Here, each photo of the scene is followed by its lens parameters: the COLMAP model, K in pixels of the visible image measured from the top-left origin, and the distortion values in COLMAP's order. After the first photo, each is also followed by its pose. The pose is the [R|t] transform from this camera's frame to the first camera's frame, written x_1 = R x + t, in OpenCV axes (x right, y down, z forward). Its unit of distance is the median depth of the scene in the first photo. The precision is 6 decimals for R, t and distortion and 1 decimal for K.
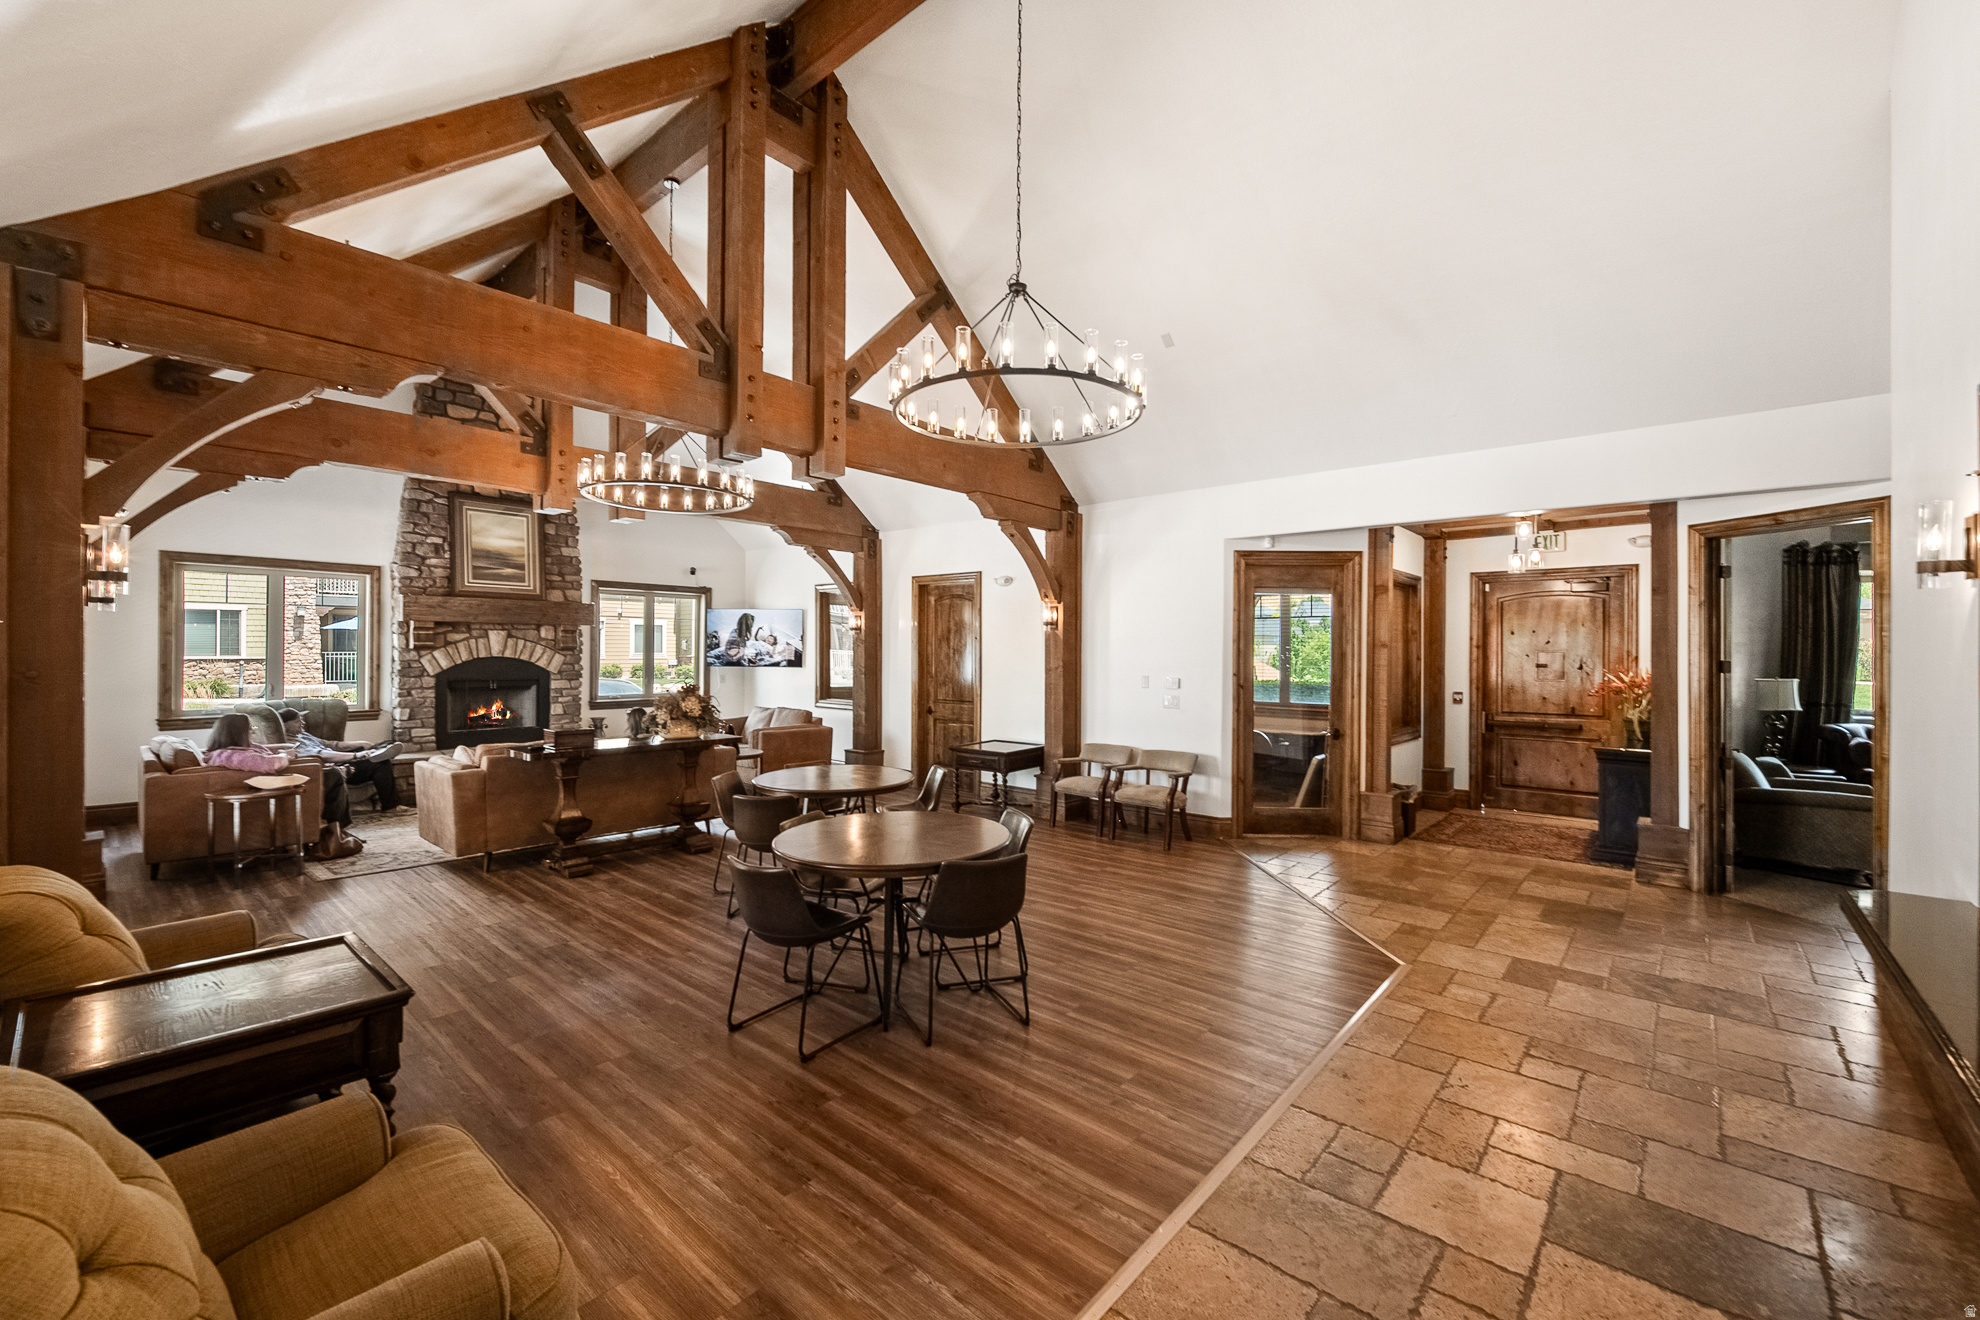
lens RADIAL K [[797.3, 0, 990.0], [0, 797.3, 660.0], [0, 0, 1]] dist [-0.000270, -0.000013]
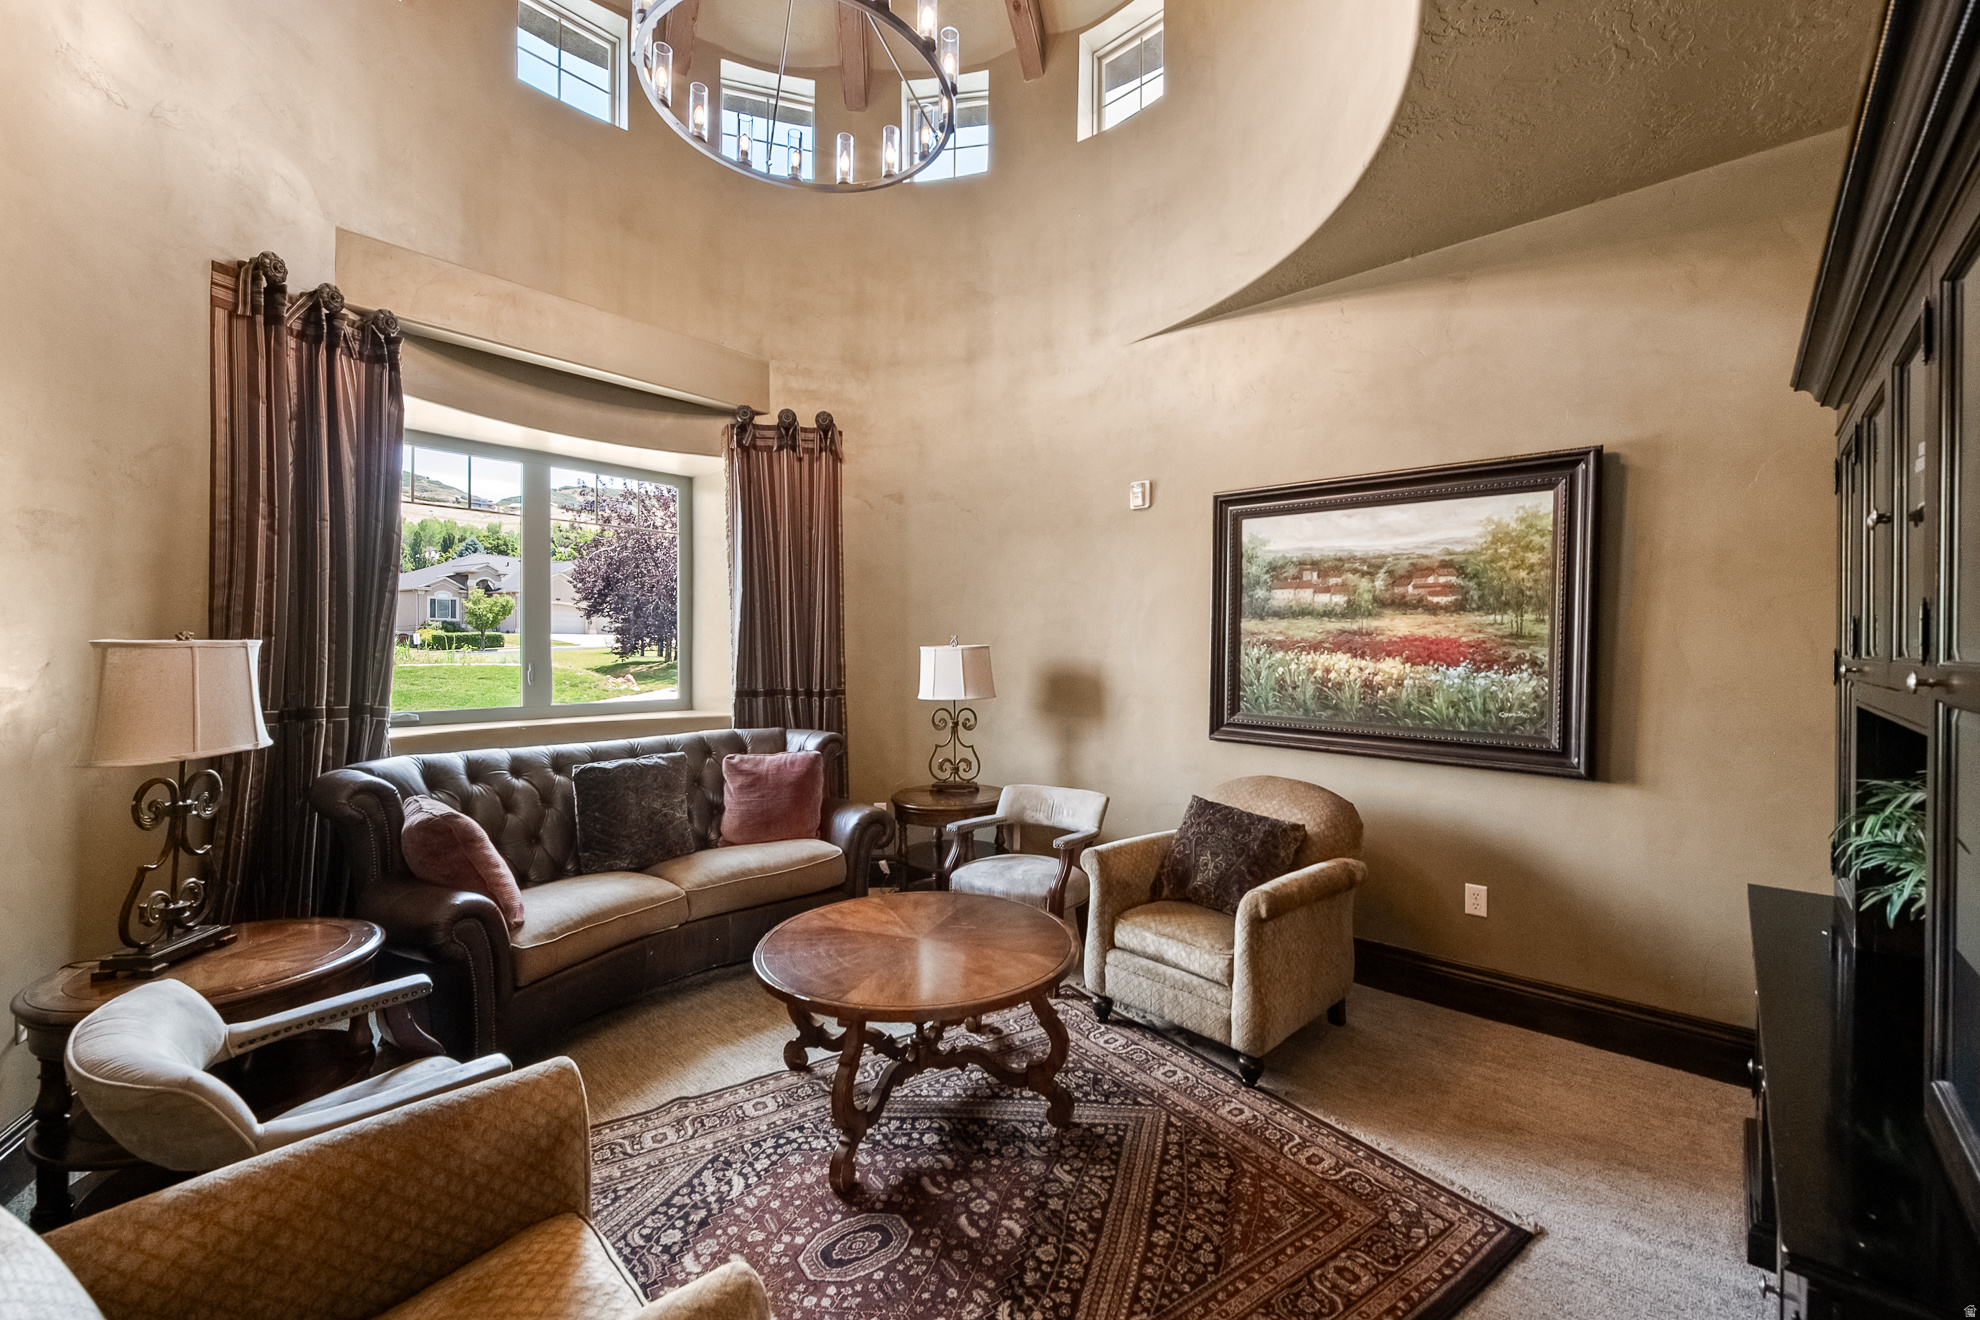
lens RADIAL K [[797.3, 0, 990.0], [0, 797.3, 660.0], [0, 0, 1]] dist [-0.000270, -0.000013]
pose [[0.029937, -0.009617, 0.999506, 0.686611], [-0.004956, 0.999940, 0.009769, 0.025290], [-0.999539, -0.005246, 0.029888, 0.681604]]
